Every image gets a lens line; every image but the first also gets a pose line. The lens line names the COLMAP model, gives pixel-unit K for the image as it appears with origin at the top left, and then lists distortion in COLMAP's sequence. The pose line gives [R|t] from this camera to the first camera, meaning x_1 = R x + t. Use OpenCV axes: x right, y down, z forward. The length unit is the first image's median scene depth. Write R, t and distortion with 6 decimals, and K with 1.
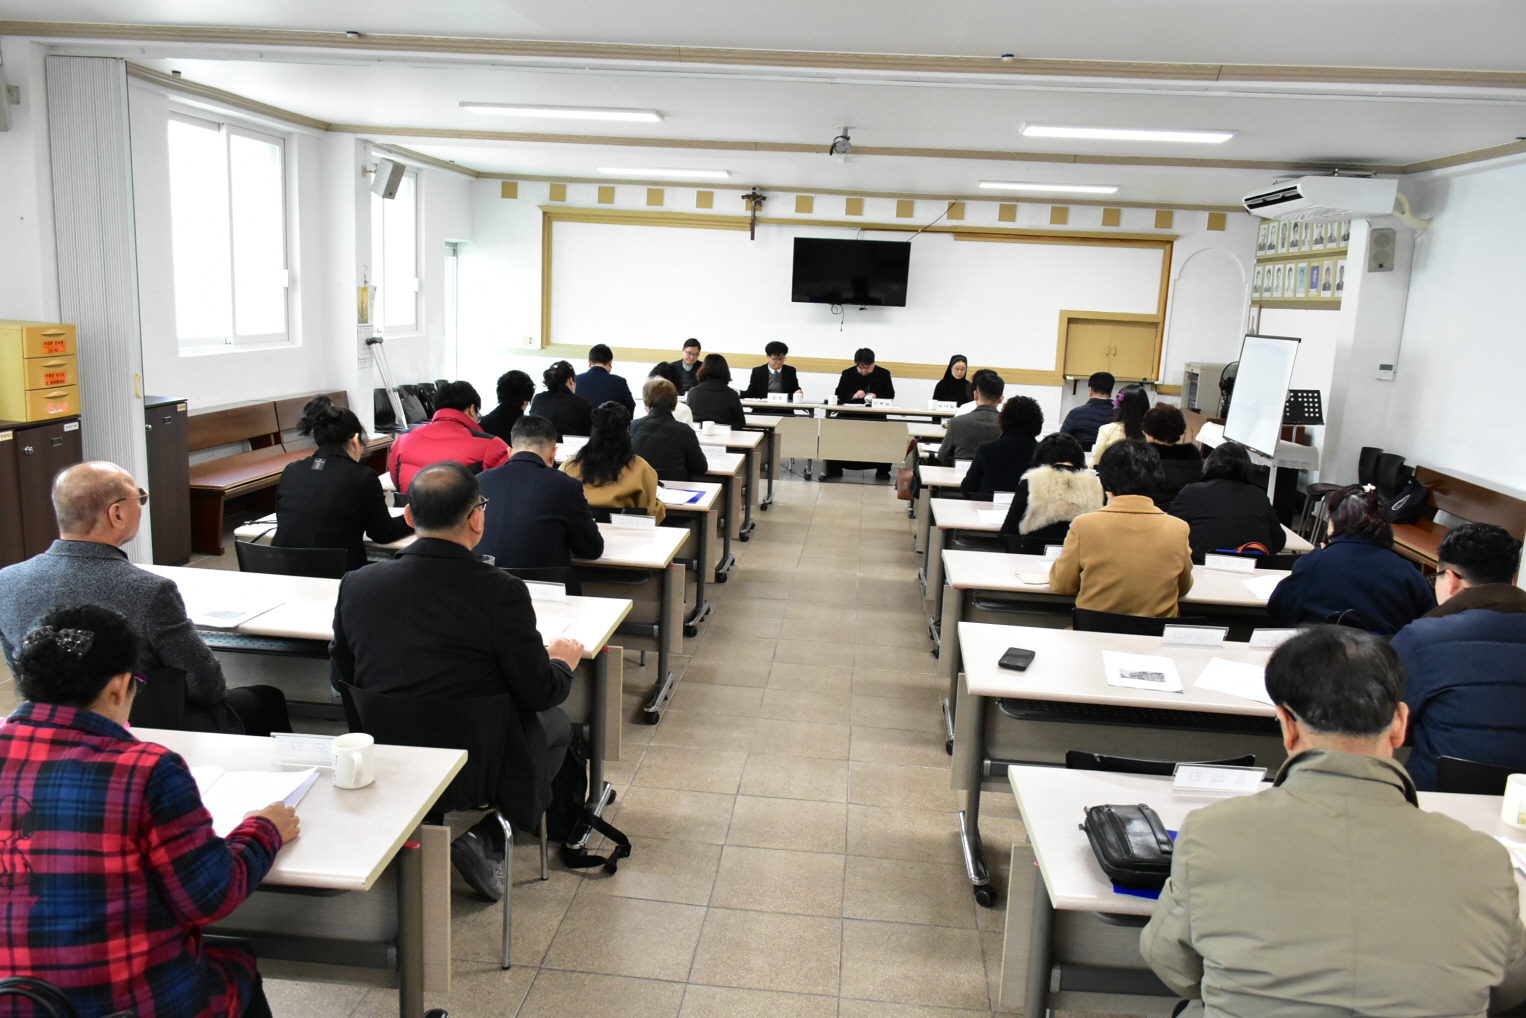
lens RADIAL K [[1155.9, 0, 763.0], [0, 1155.9, 509.0], [0, 0, 1]] dist [-0.061872, -0.000125]
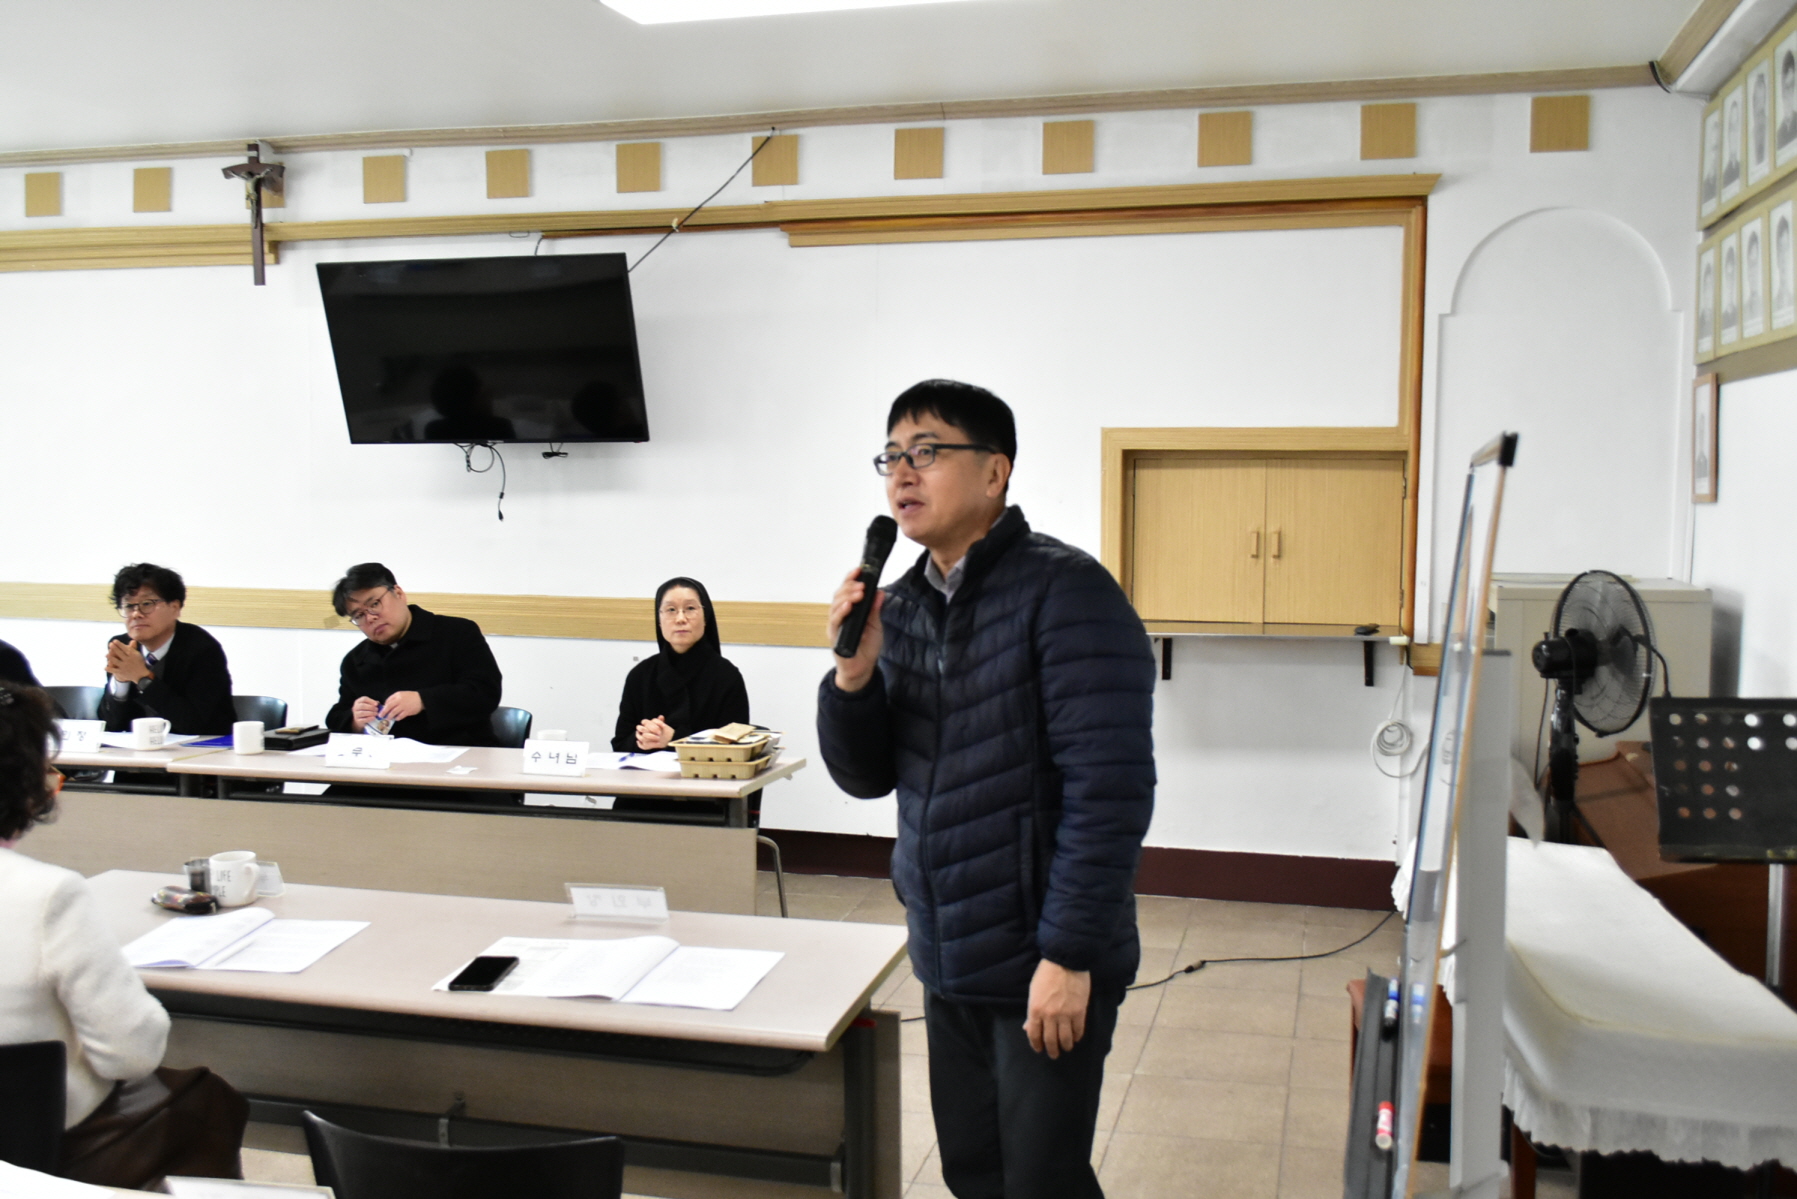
lens RADIAL K [[1700.0, 0, 898.5], [0, 1700.0, 599.5], [0, 0, 1]] dist [-0.065836, 0.018390]
pose [[0.987624, -0.030760, -0.153792, 0.277536], [0.014167, 0.994067, -0.107845, -0.072647], [0.156197, 0.104332, 0.982200, 0.518710]]
